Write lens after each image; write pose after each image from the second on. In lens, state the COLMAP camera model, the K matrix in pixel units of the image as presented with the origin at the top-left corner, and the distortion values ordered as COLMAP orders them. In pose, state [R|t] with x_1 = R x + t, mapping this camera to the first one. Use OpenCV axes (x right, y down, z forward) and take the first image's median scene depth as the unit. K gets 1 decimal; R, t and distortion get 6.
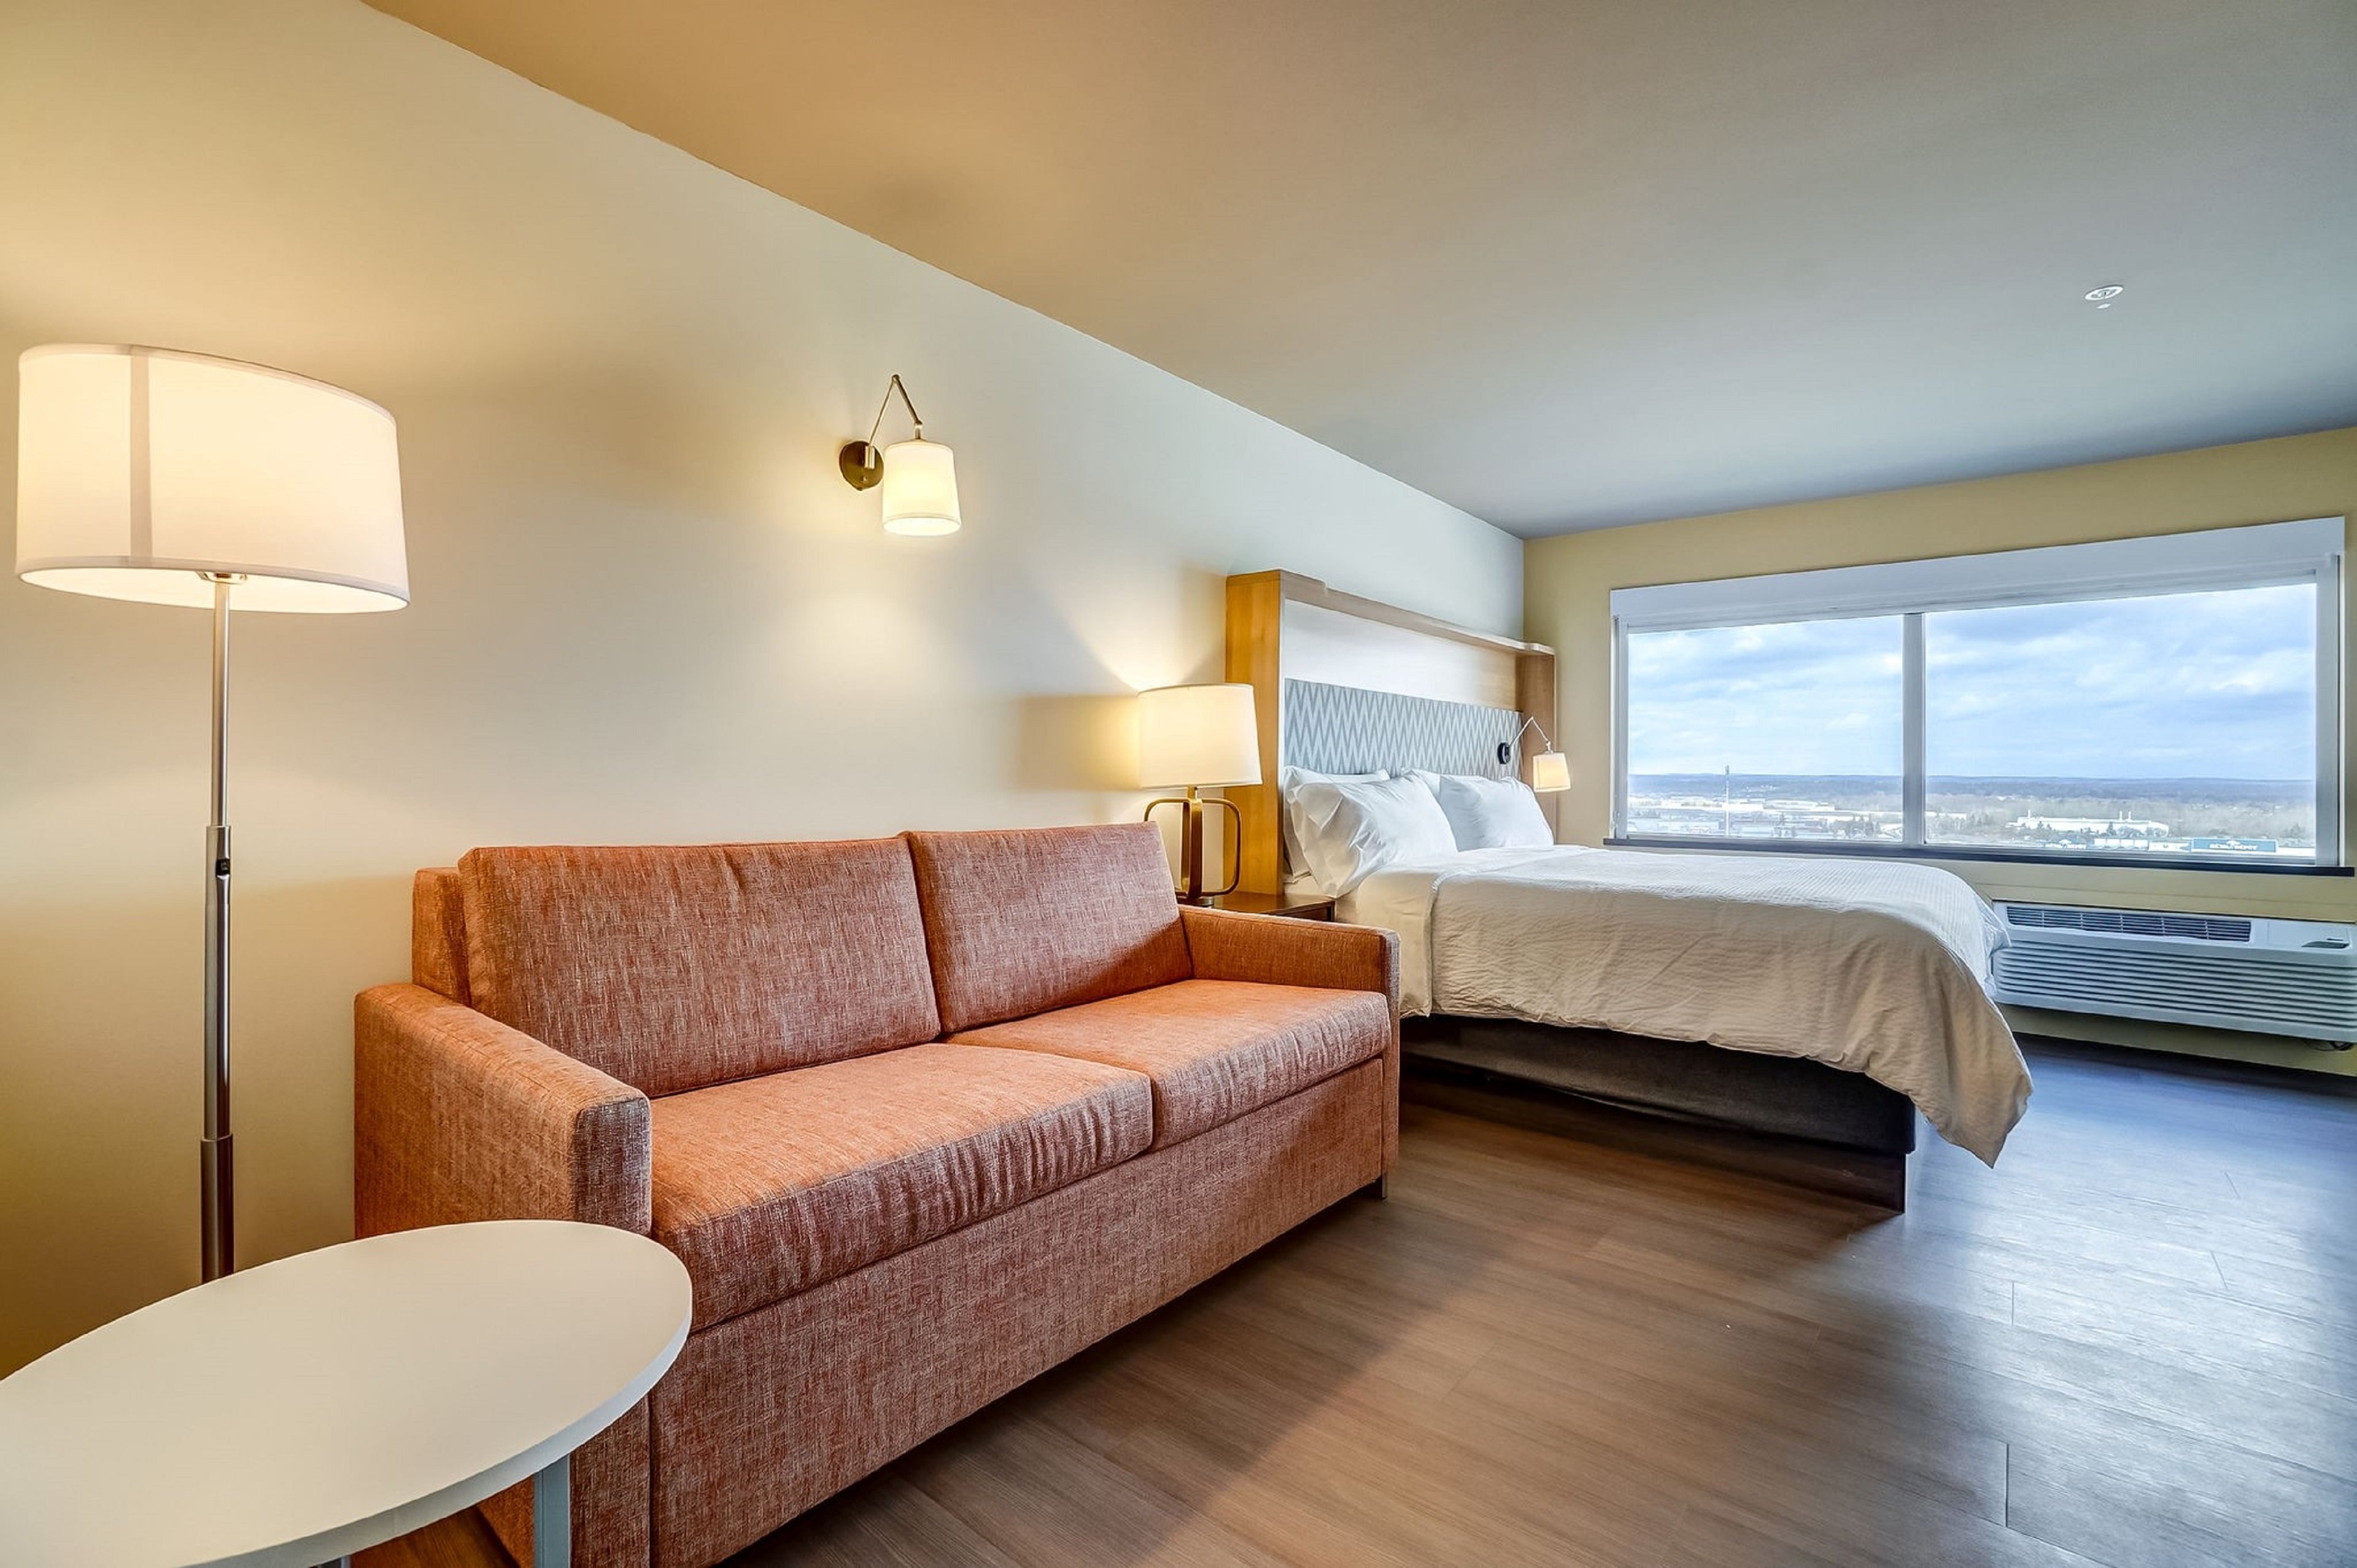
lens RADIAL K [[1040.0, 0, 1179.0], [0, 1040.0, 772.7], [0, 0, 1]] dist [-0.042742, 0.014836]
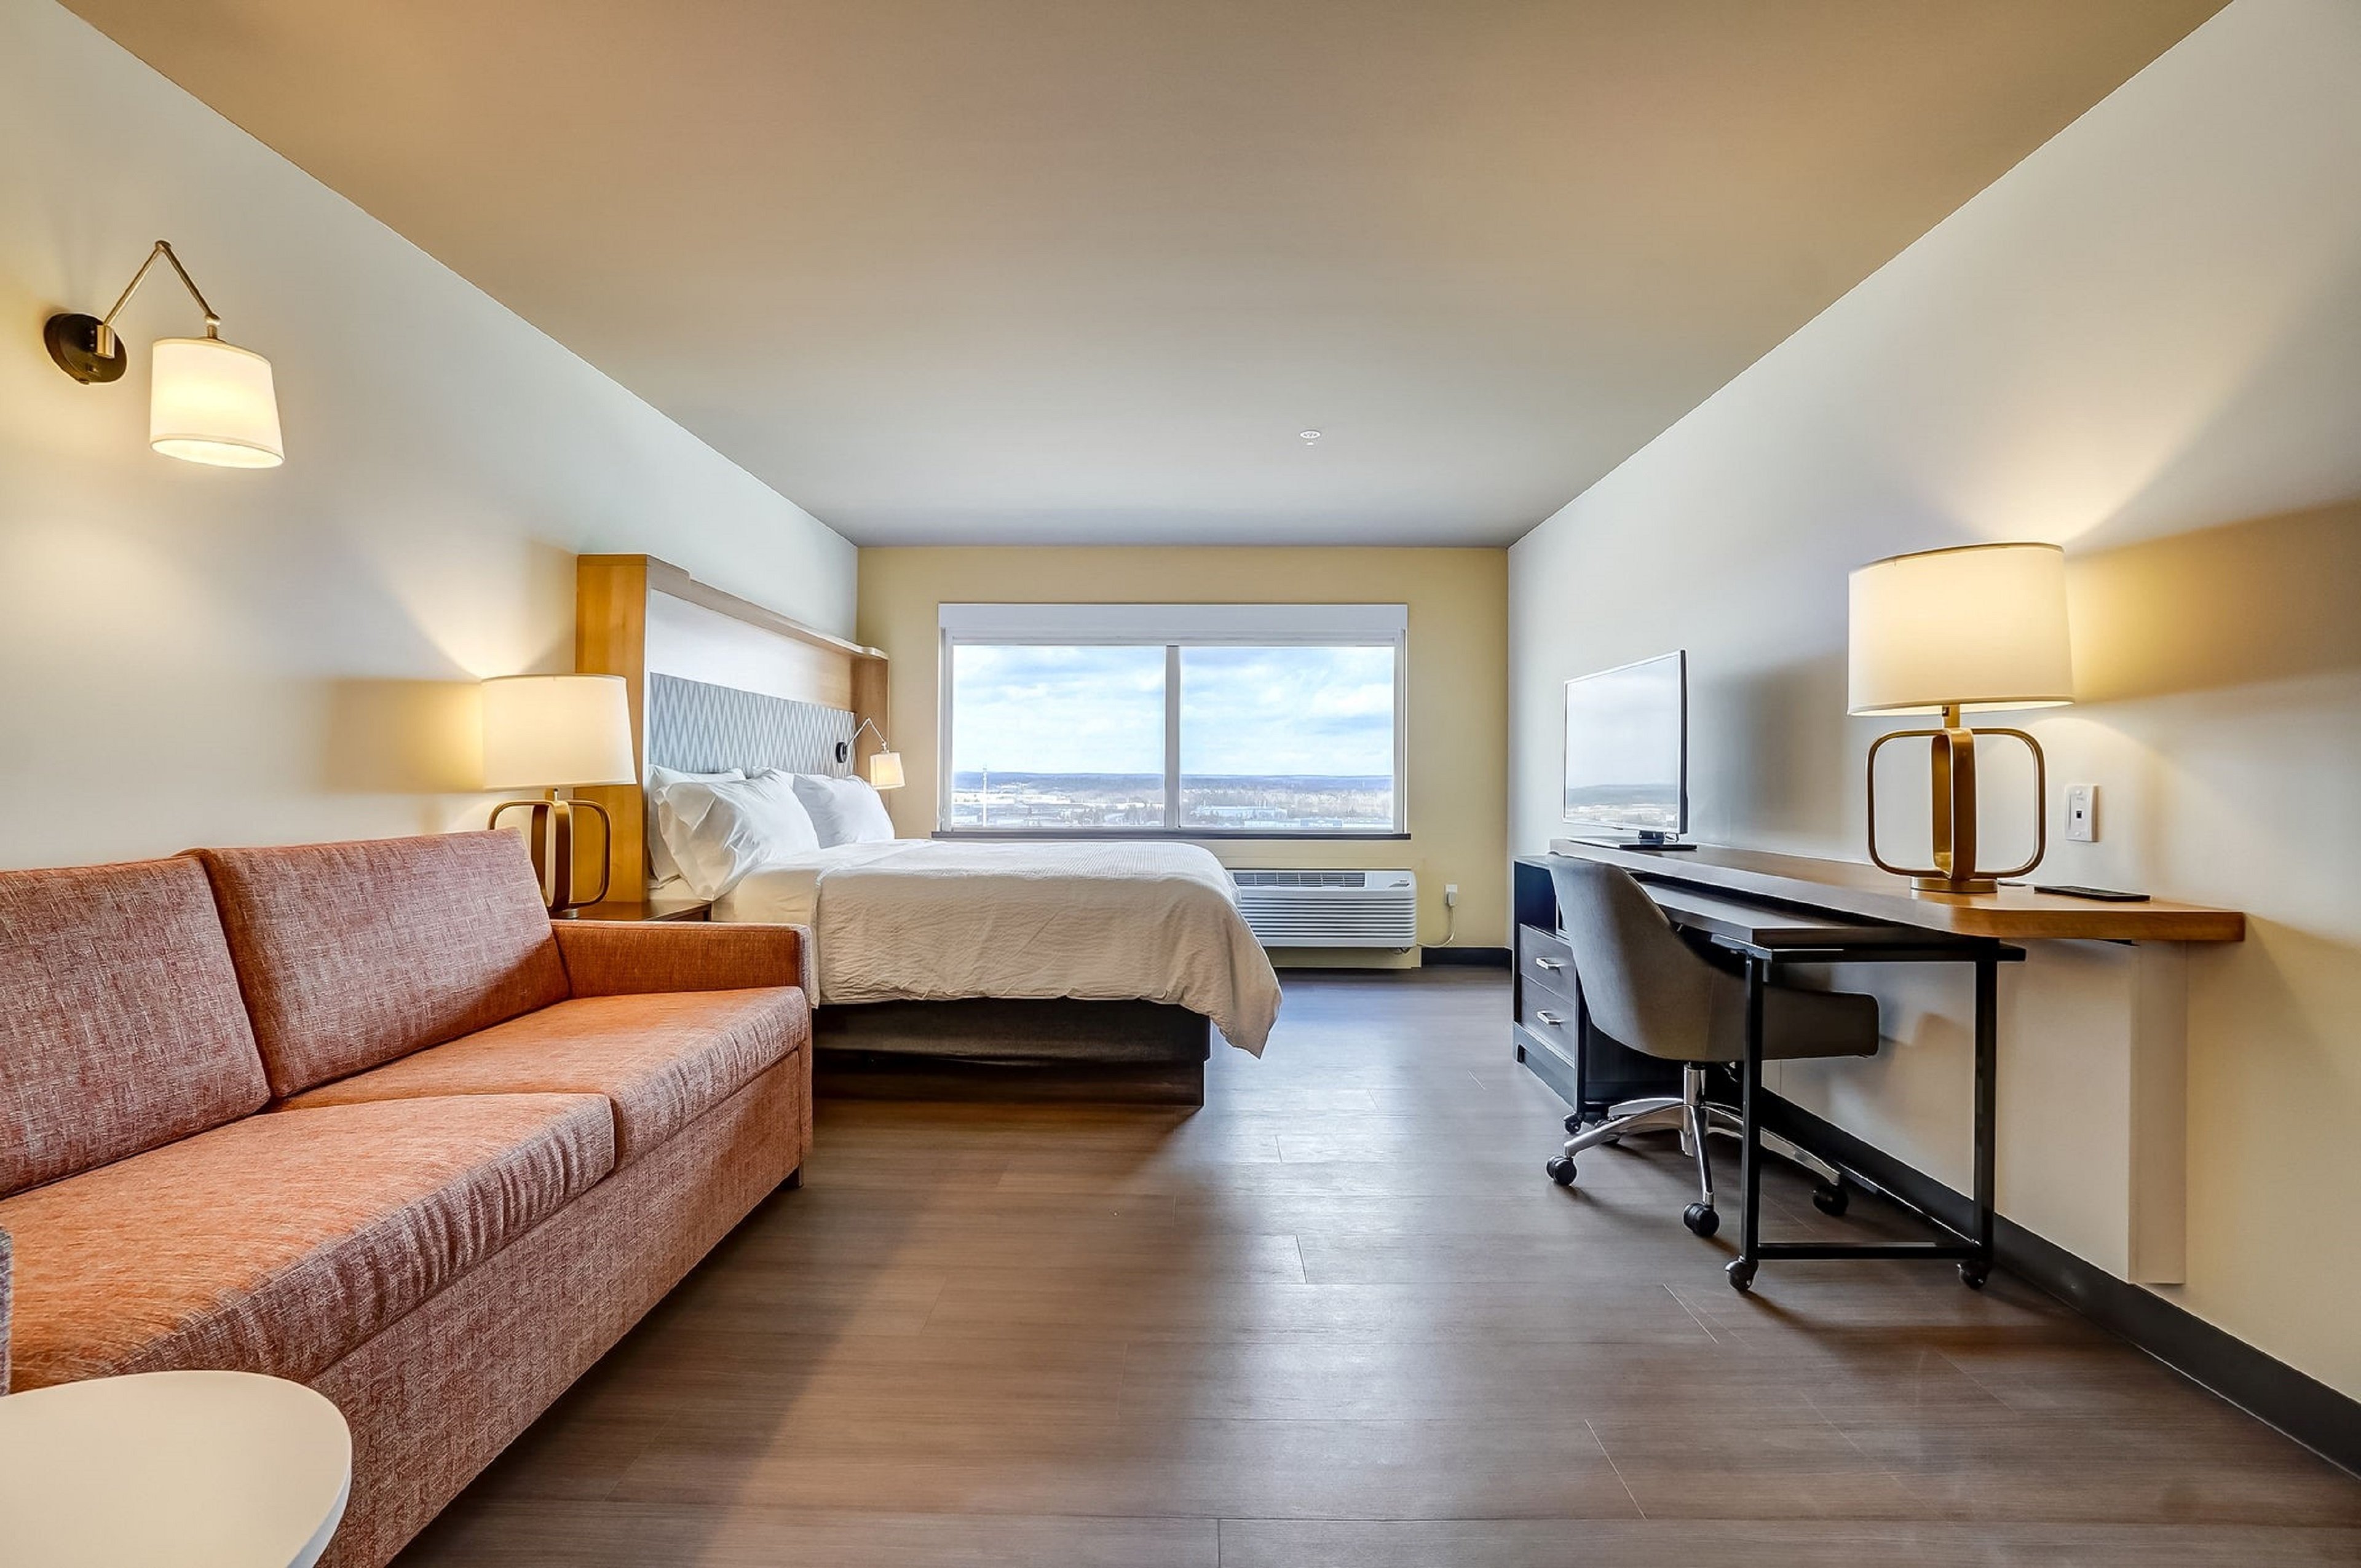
lens RADIAL K [[1041.7, 0, 1168.8], [0, 1041.7, 779.6], [0, 0, 1]] dist [-0.042742, 0.014836]
pose [[0.787934, -0.004569, 0.615743, -0.153488], [-0.000786, 0.999964, 0.008426, -0.001597], [-0.615759, -0.007123, 0.787902, -0.032783]]
